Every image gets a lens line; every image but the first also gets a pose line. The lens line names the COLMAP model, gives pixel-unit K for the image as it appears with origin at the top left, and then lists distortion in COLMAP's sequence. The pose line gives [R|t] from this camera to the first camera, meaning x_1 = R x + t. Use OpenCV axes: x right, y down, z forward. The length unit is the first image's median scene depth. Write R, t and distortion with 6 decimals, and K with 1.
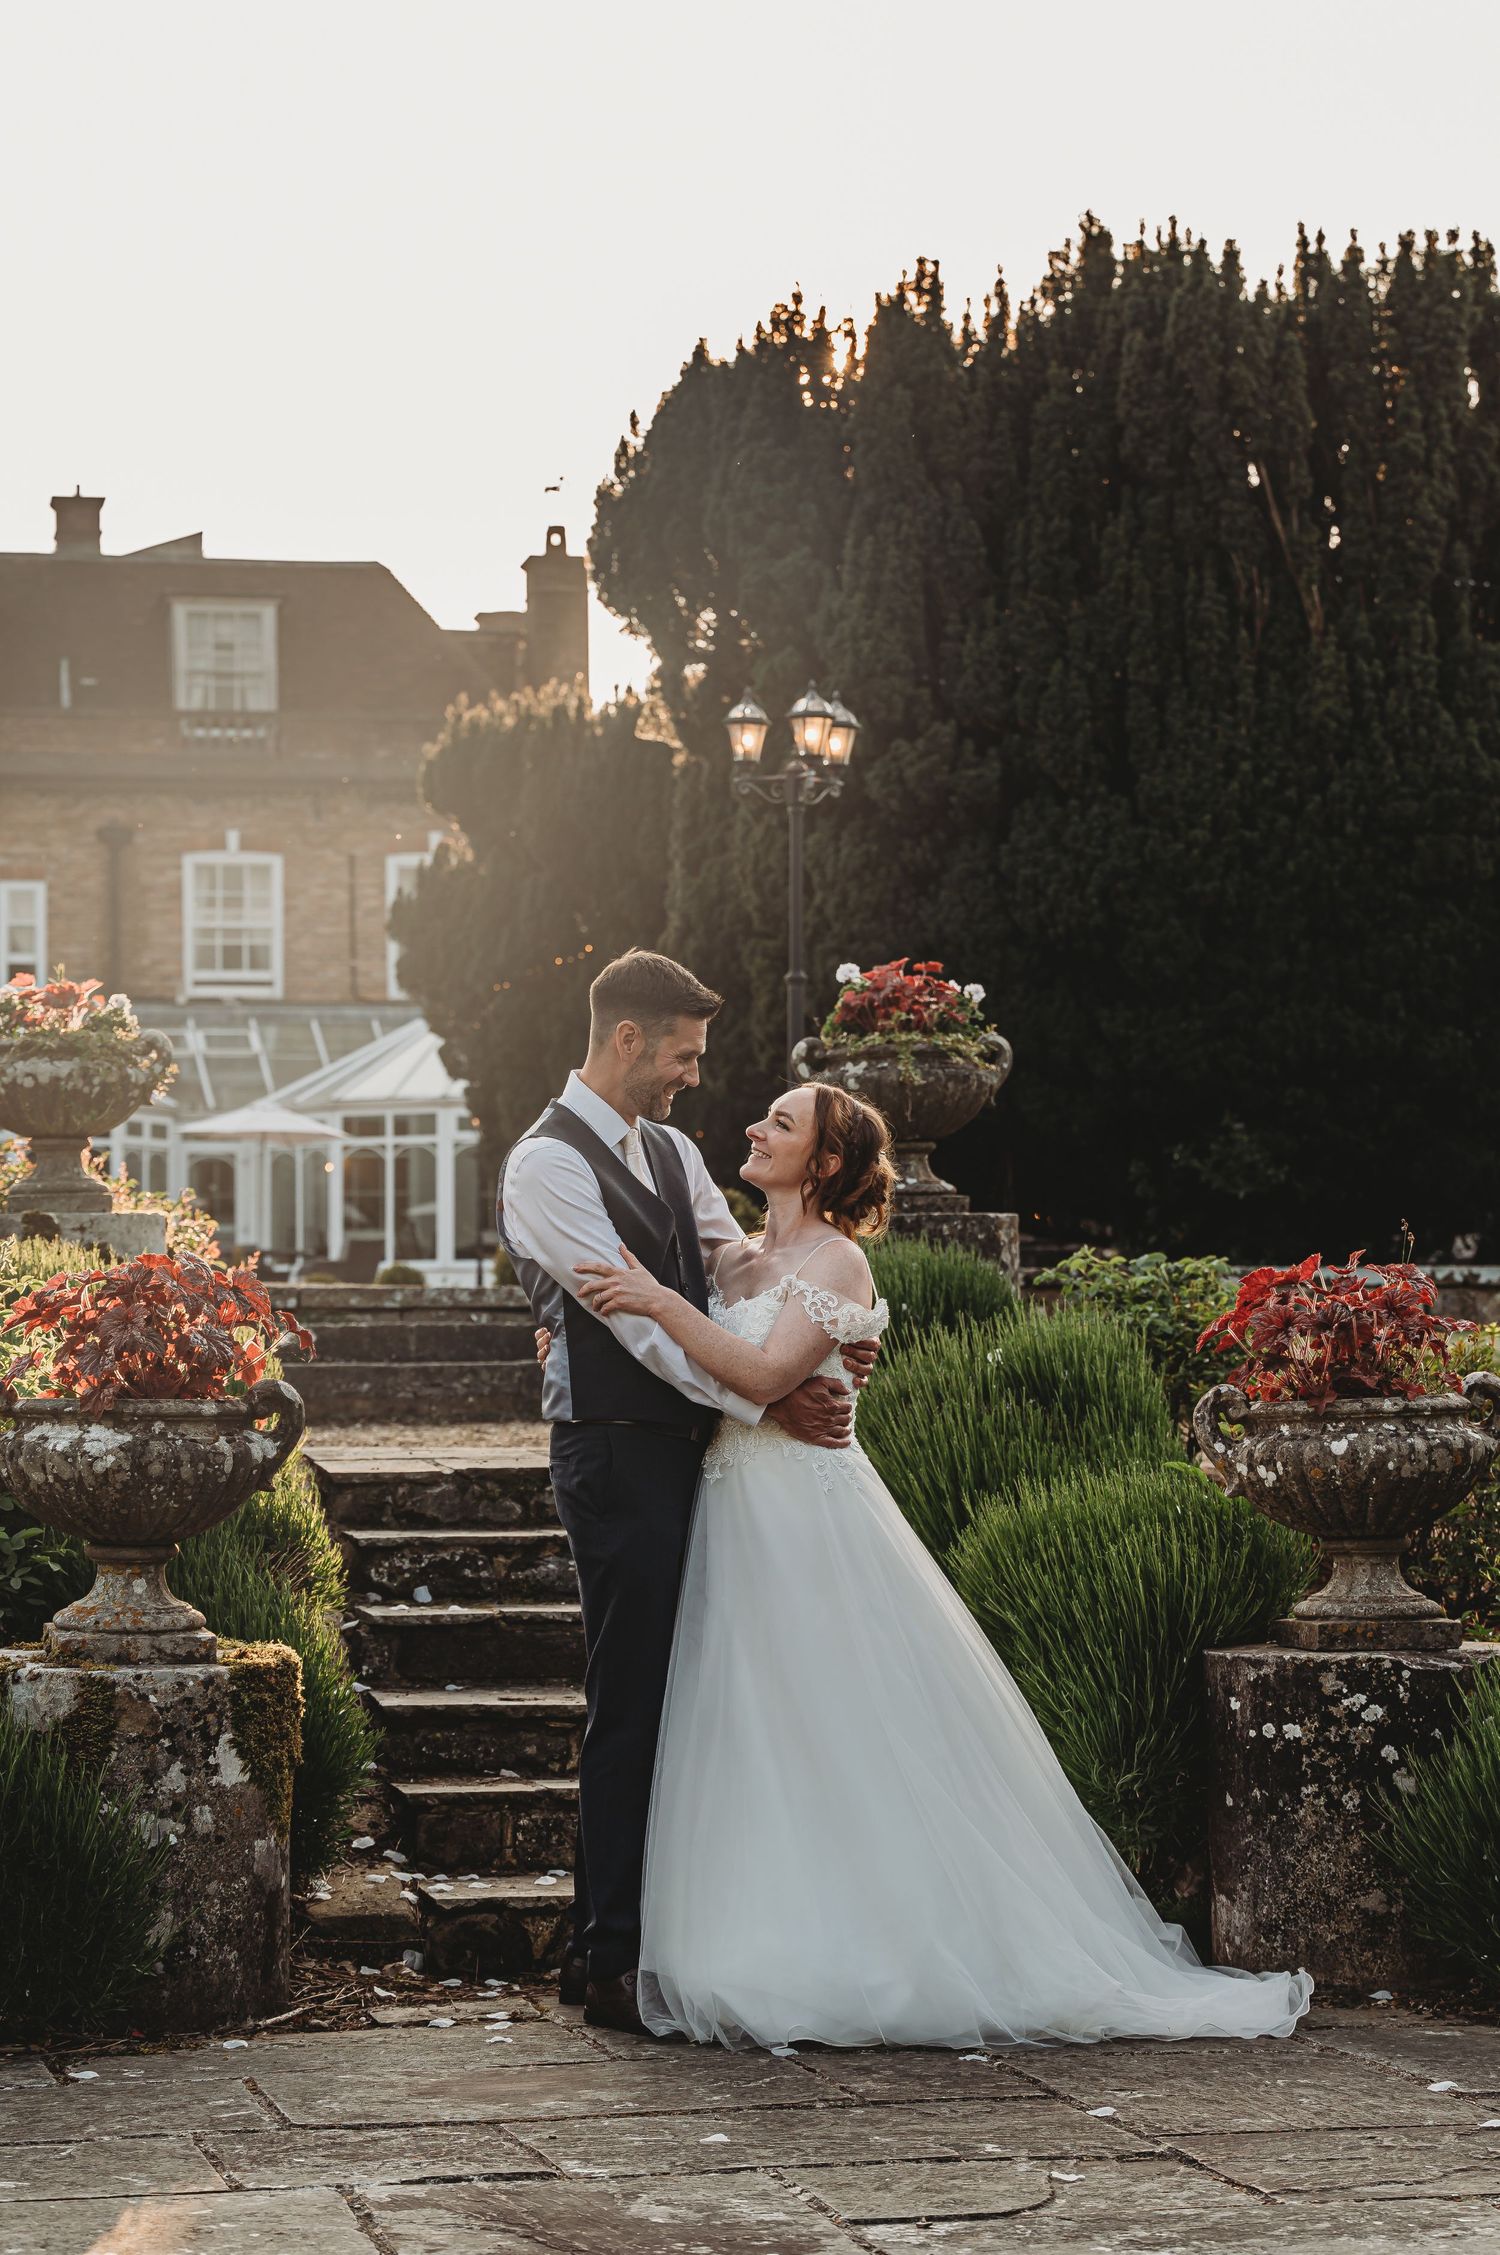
lens RADIAL K [[4906.8, 0, 763.7], [0, 4906.8, 1117.3], [0, 0, 1]] dist [0.046054, 0.000000]
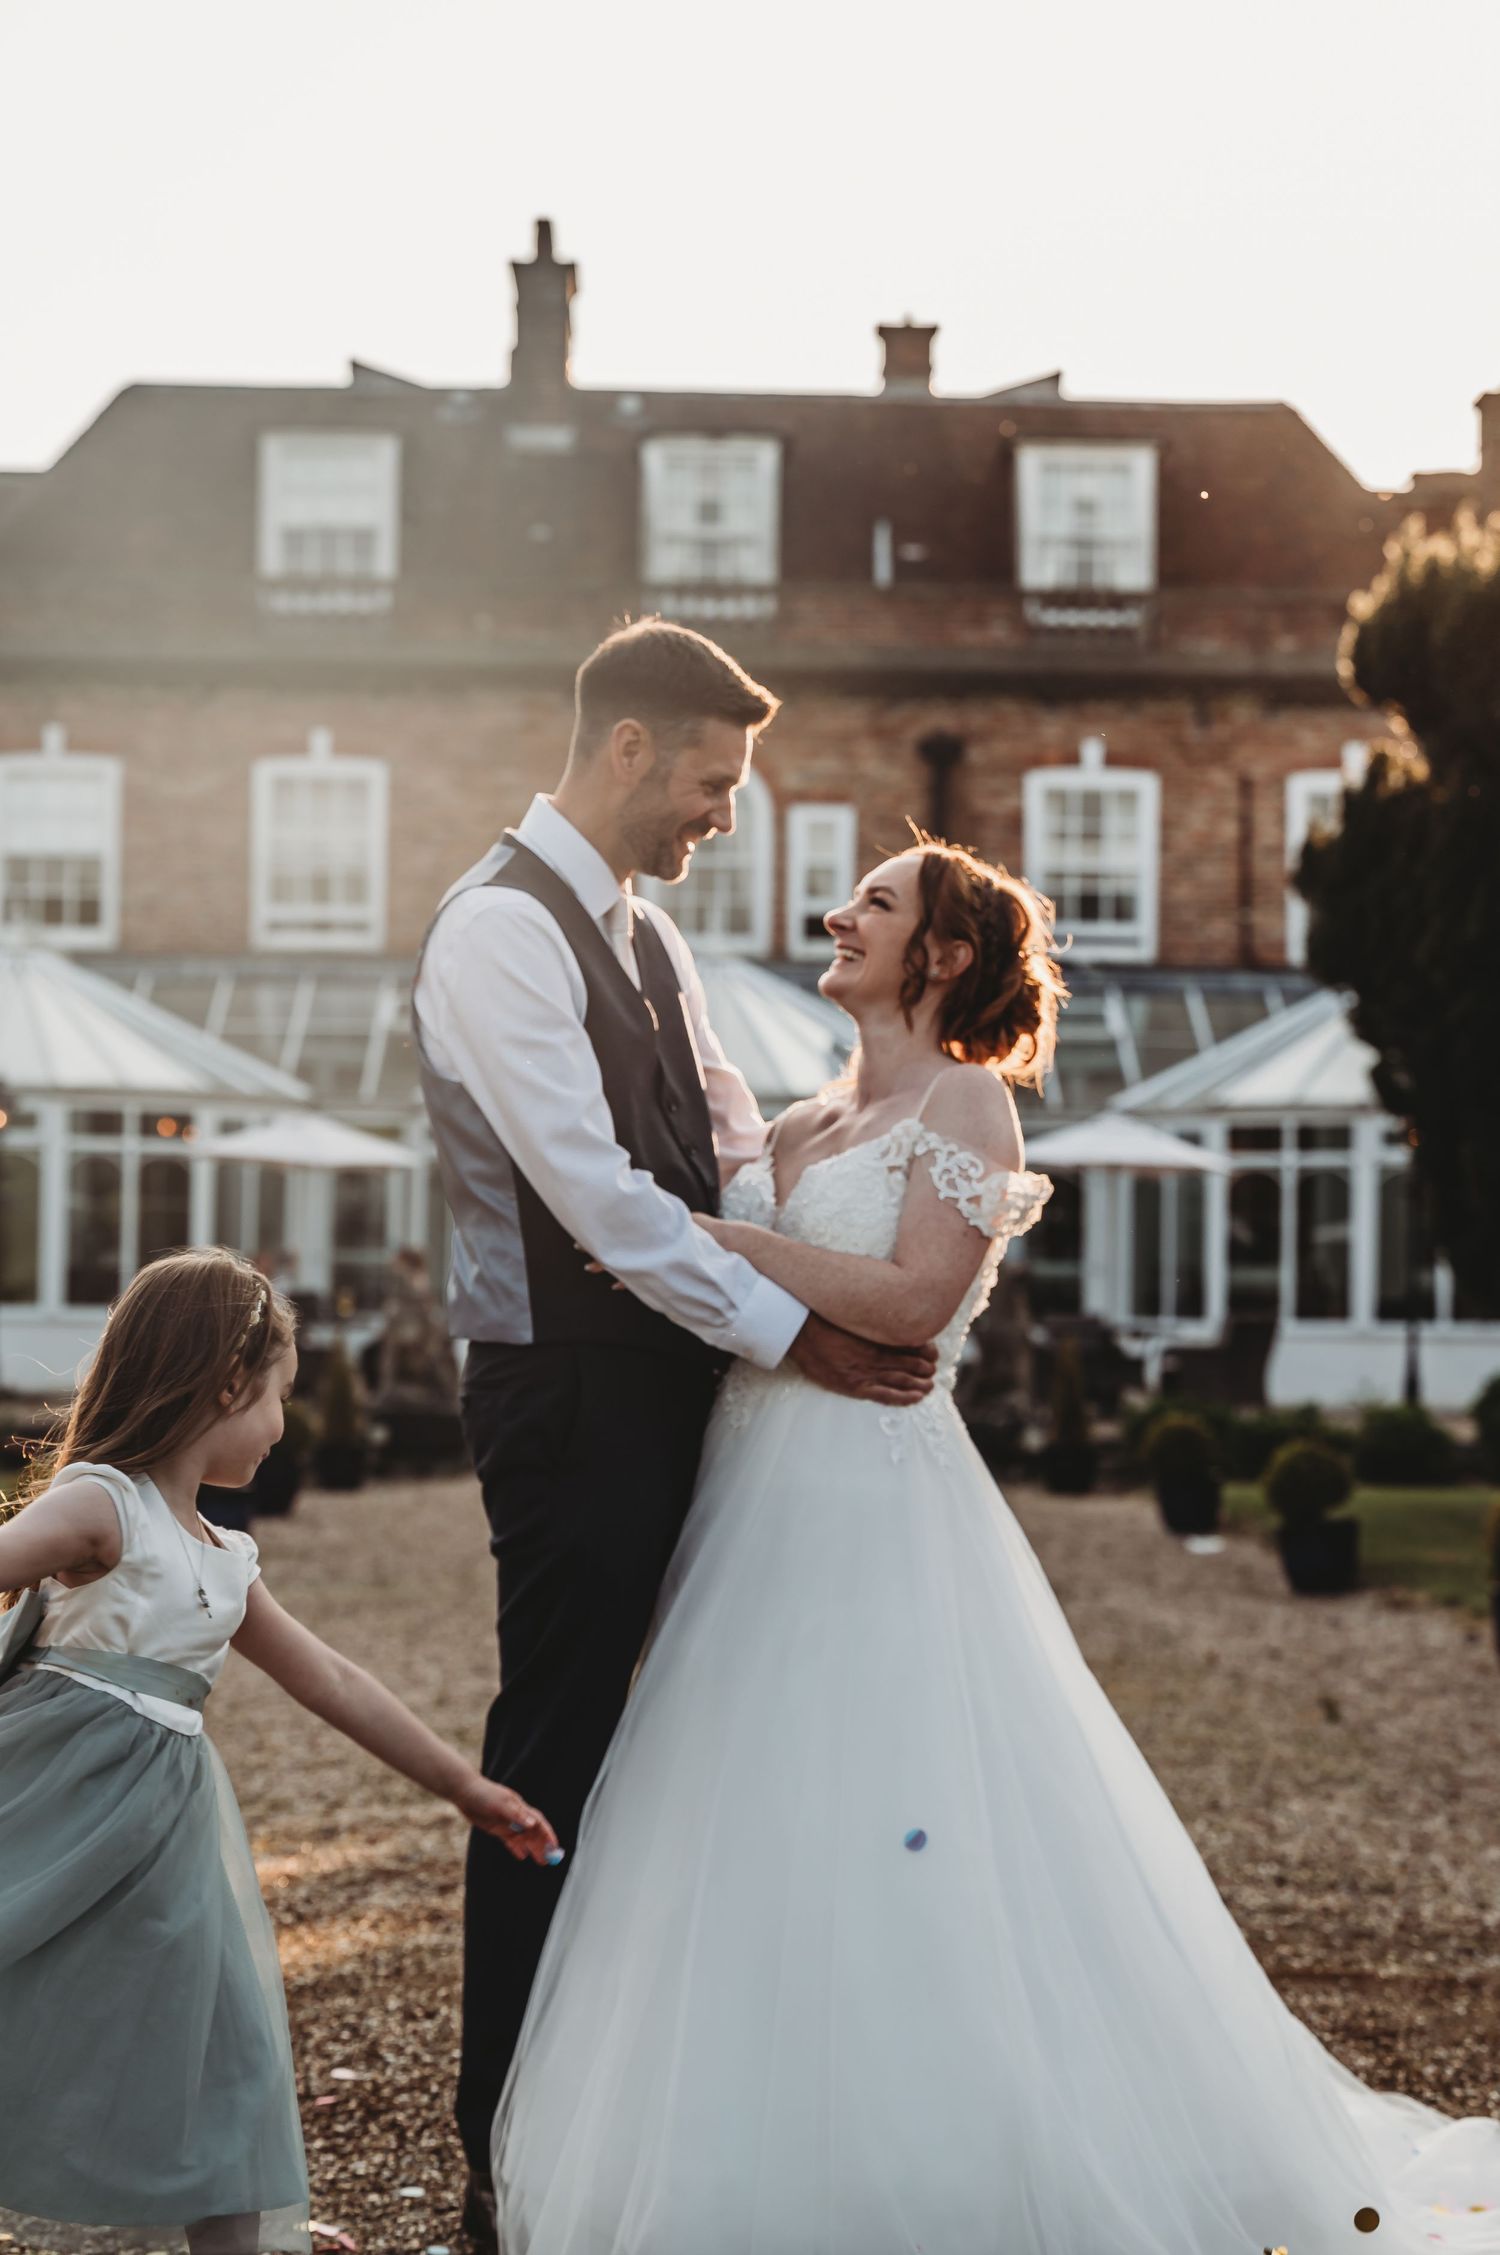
lens RADIAL K [[4946.3, 0, 756.4], [0, 4946.3, 1103.1], [0, 0, 1]] dist [0.035486, 0.000000]
pose [[0.983138, 0.015215, -0.182229, -0.065247], [-0.013250, 0.999840, 0.011996, -0.039526], [0.182382, -0.009379, 0.983183, 0.844293]]
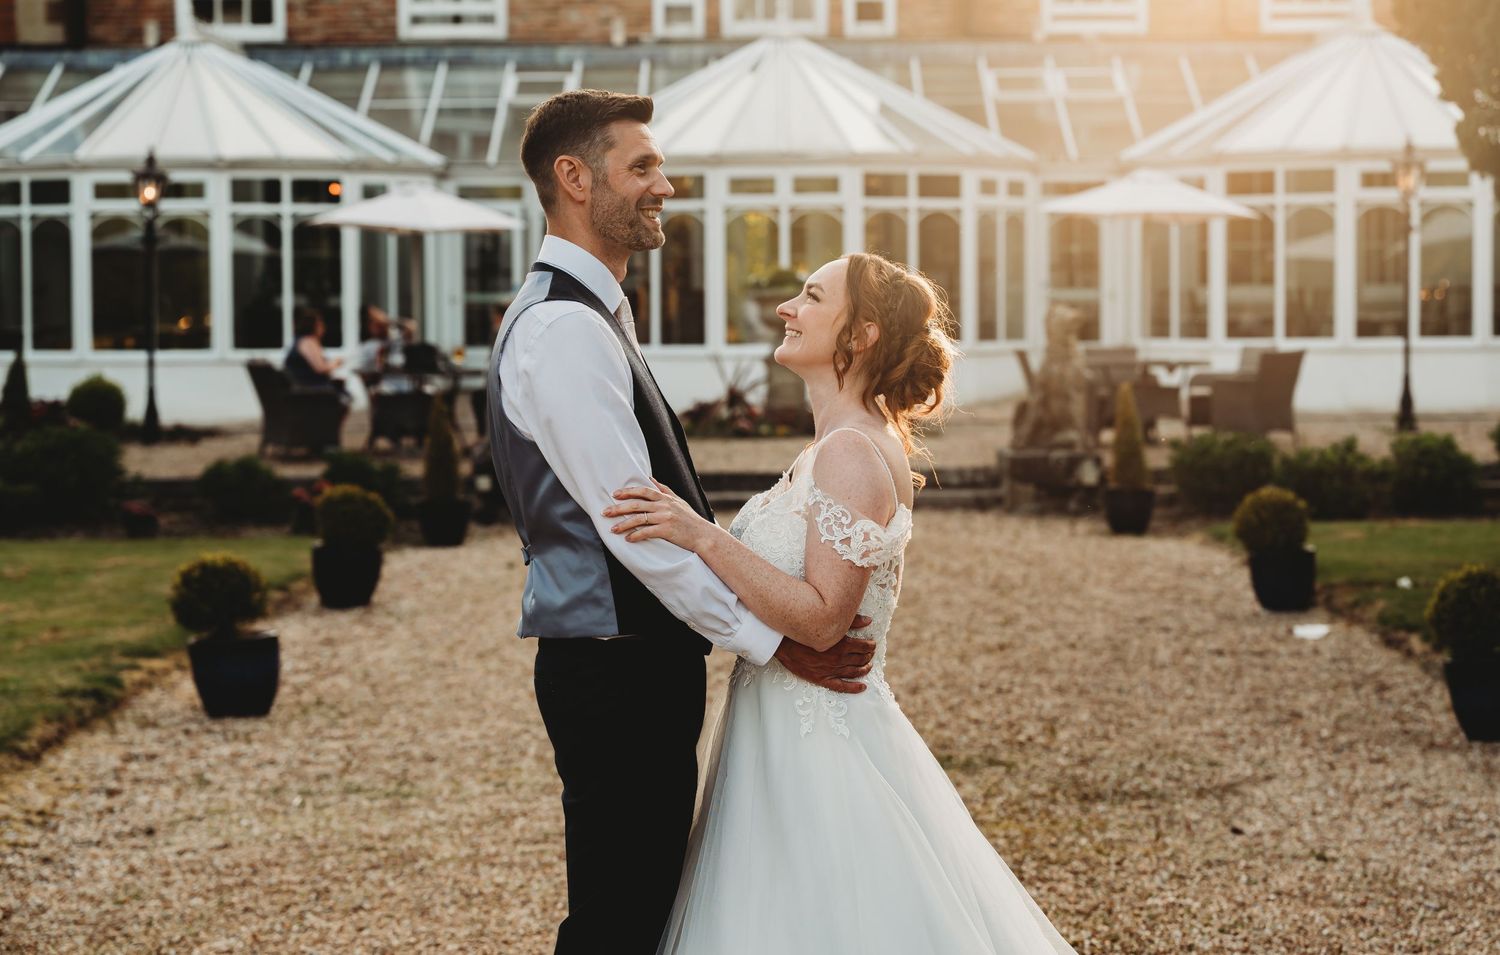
lens RADIAL K [[3210.1, 0, 760.7], [0, 3210.1, 478.8], [0, 0, 1]] dist [0.017799, 0.000000]
pose [[0.980407, 0.014463, -0.196448, -0.184028], [0.008426, 0.993309, 0.115181, -0.041971], [0.196800, -0.114580, 0.973725, 1.442416]]
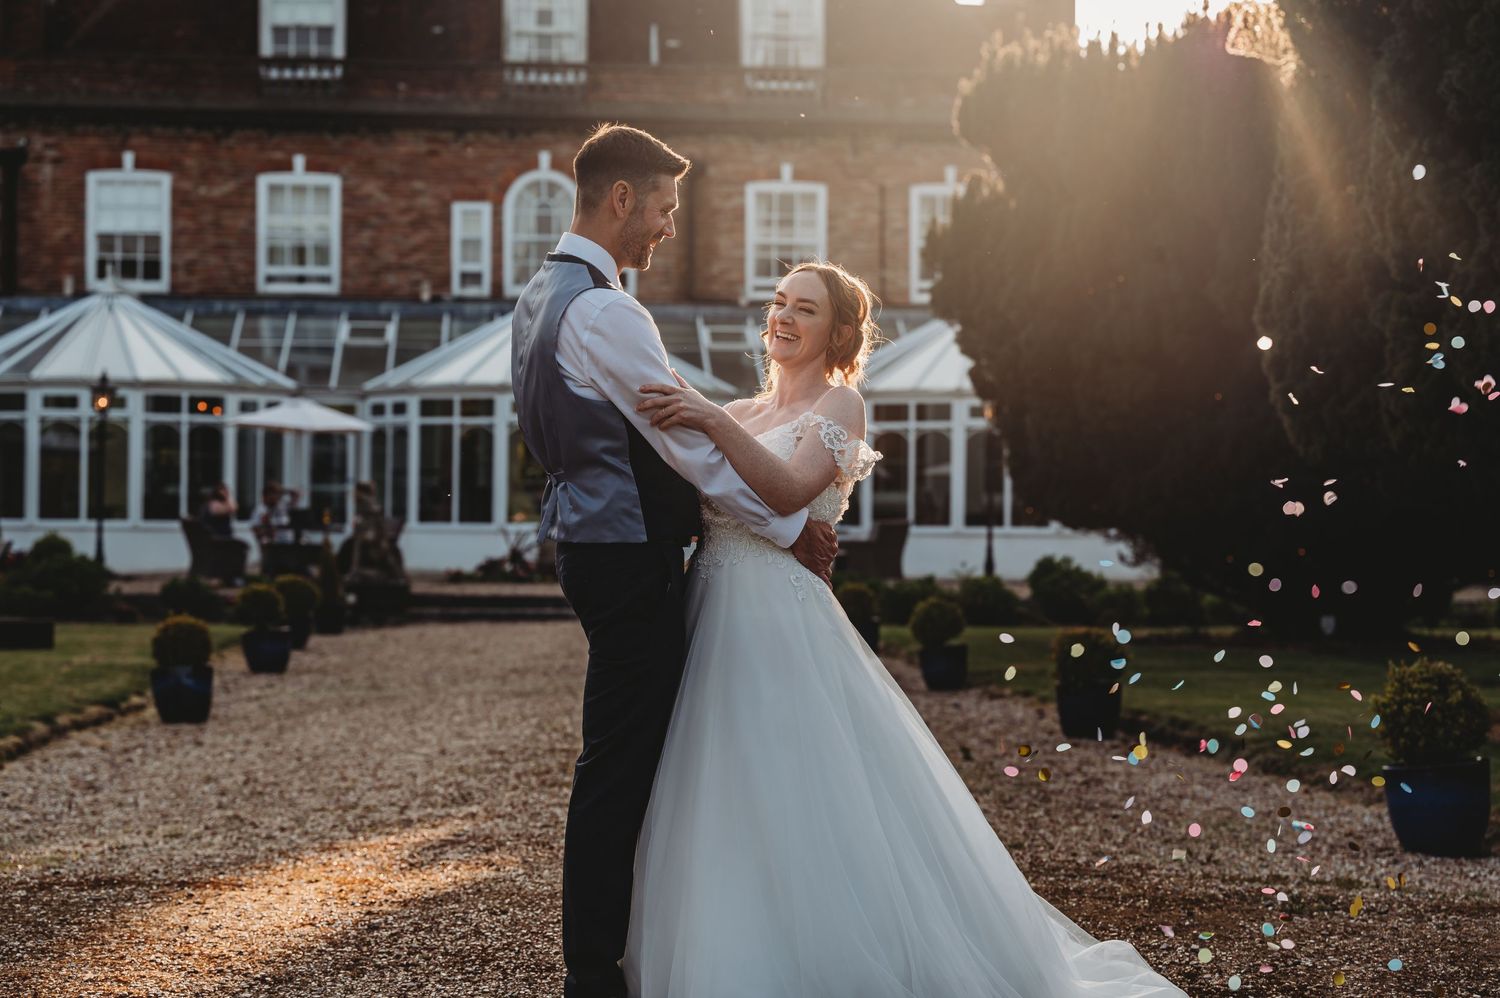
lens RADIAL K [[3166.2, 0, 753.2], [0, 3166.2, 496.6], [0, 0, 1]] dist [0.021046, 0.000000]
pose [[0.992634, 0.017705, -0.119855, -0.074210], [-0.012333, 0.998892, 0.045416, -0.042105], [0.120526, -0.043604, 0.991752, 0.780128]]
